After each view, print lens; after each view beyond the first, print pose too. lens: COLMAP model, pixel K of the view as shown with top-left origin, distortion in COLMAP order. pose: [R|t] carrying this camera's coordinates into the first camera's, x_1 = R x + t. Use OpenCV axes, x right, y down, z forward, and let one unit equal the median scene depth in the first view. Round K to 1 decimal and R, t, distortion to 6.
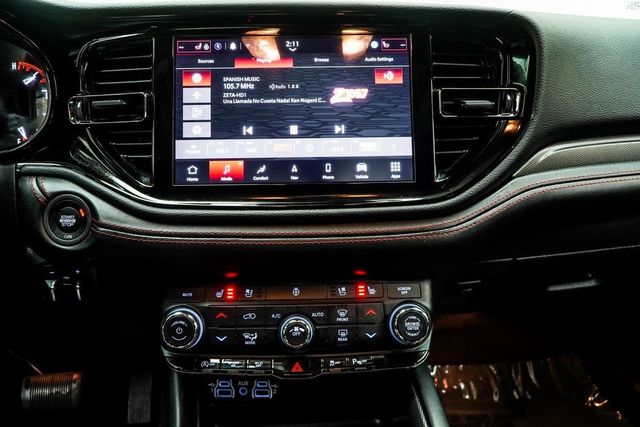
lens RADIAL K [[507.2, 0, 320.8], [0, 507.2, 206.8], [0, 0, 1]] dist [-0.032228, -0.005197]
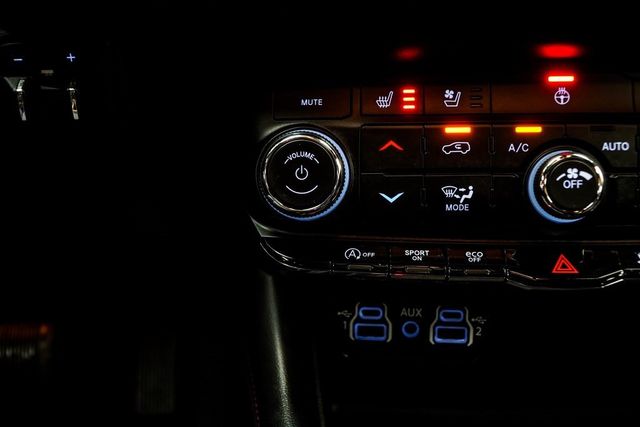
lens RADIAL K [[808.5, 0, 309.3], [0, 808.5, 228.8], [0, 0, 1]] dist [-0.001063, -0.017418]
pose [[0.994336, 0.024909, -0.103319, -0.193340], [-0.011008, 0.991057, 0.132983, 0.192787], [0.105708, -0.131093, 0.985718, 0.281672]]
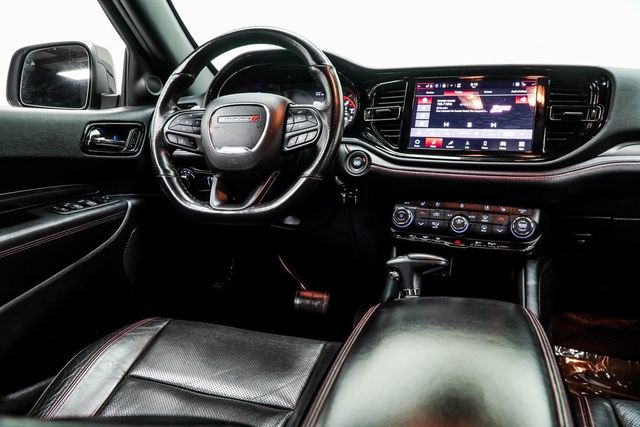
lens RADIAL K [[500.2, 0, 321.0], [0, 500.2, 199.9], [0, 0, 1]] dist [0.003851, -0.000470]
pose [[0.904920, 0.083383, -0.417334, 0.264502], [-0.151233, 0.979619, -0.132197, 0.487983], [0.397805, 0.182742, 0.899086, -0.959231]]
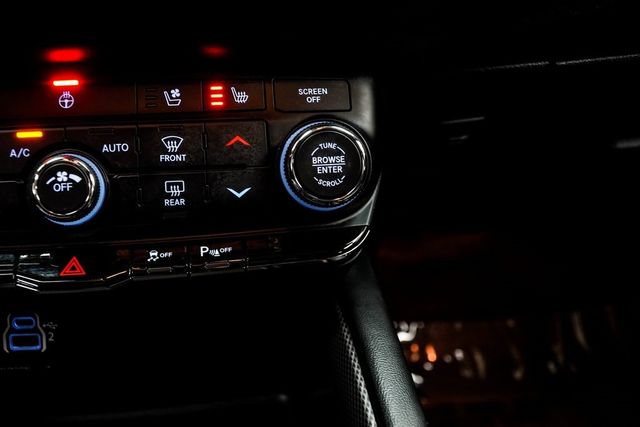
lens RADIAL K [[814.8, 0, 320.0], [0, 814.8, 213.5], [0, 0, 1]] dist [-0.028159, -0.072599]
pose [[0.995797, -0.029923, 0.086560, 0.107450], [0.019430, 0.992630, 0.119619, 0.187604], [-0.089501, -0.117434, 0.989039, 0.277772]]
